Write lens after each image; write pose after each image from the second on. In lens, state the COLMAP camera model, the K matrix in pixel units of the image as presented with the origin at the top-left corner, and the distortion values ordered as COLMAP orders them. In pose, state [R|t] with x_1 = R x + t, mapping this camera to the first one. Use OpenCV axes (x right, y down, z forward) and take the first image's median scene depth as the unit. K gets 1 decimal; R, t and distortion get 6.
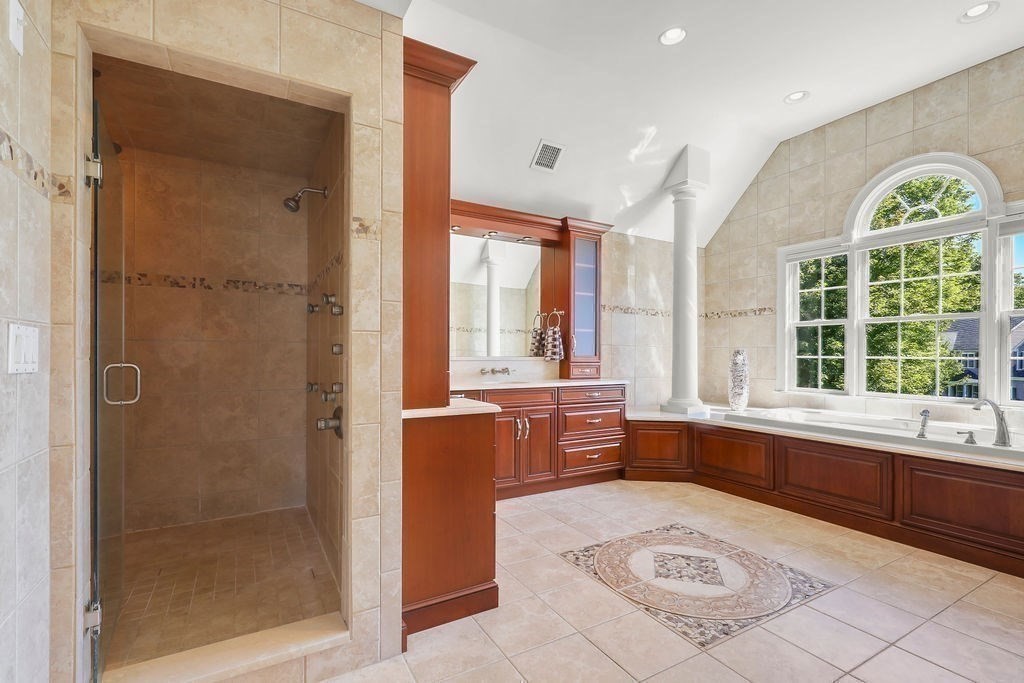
lens RADIAL K [[463.4, 0, 515.1], [0, 463.4, 352.0], [0, 0, 1]] dist [-0.001433, -0.000311]
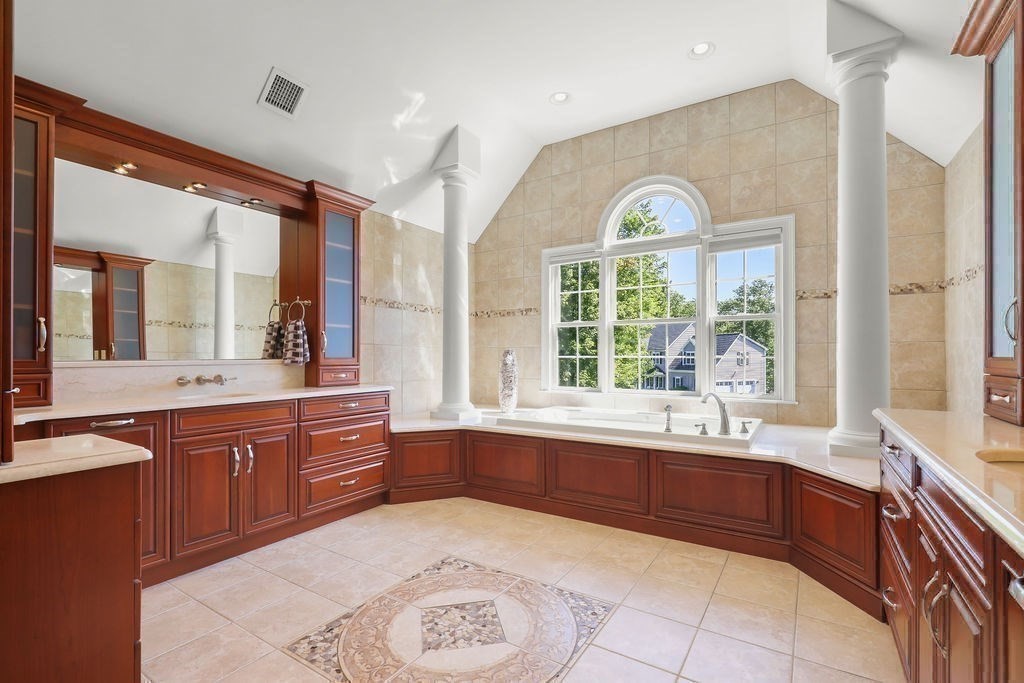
lens RADIAL K [[463.4, 0, 515.1], [0, 463.4, 352.0], [0, 0, 1]] dist [-0.001433, -0.000311]
pose [[0.885877, -0.002891, 0.463910, 0.051714], [0.003967, 0.999991, -0.001343, 0.001283], [-0.463903, 0.003030, 0.885881, 0.153893]]
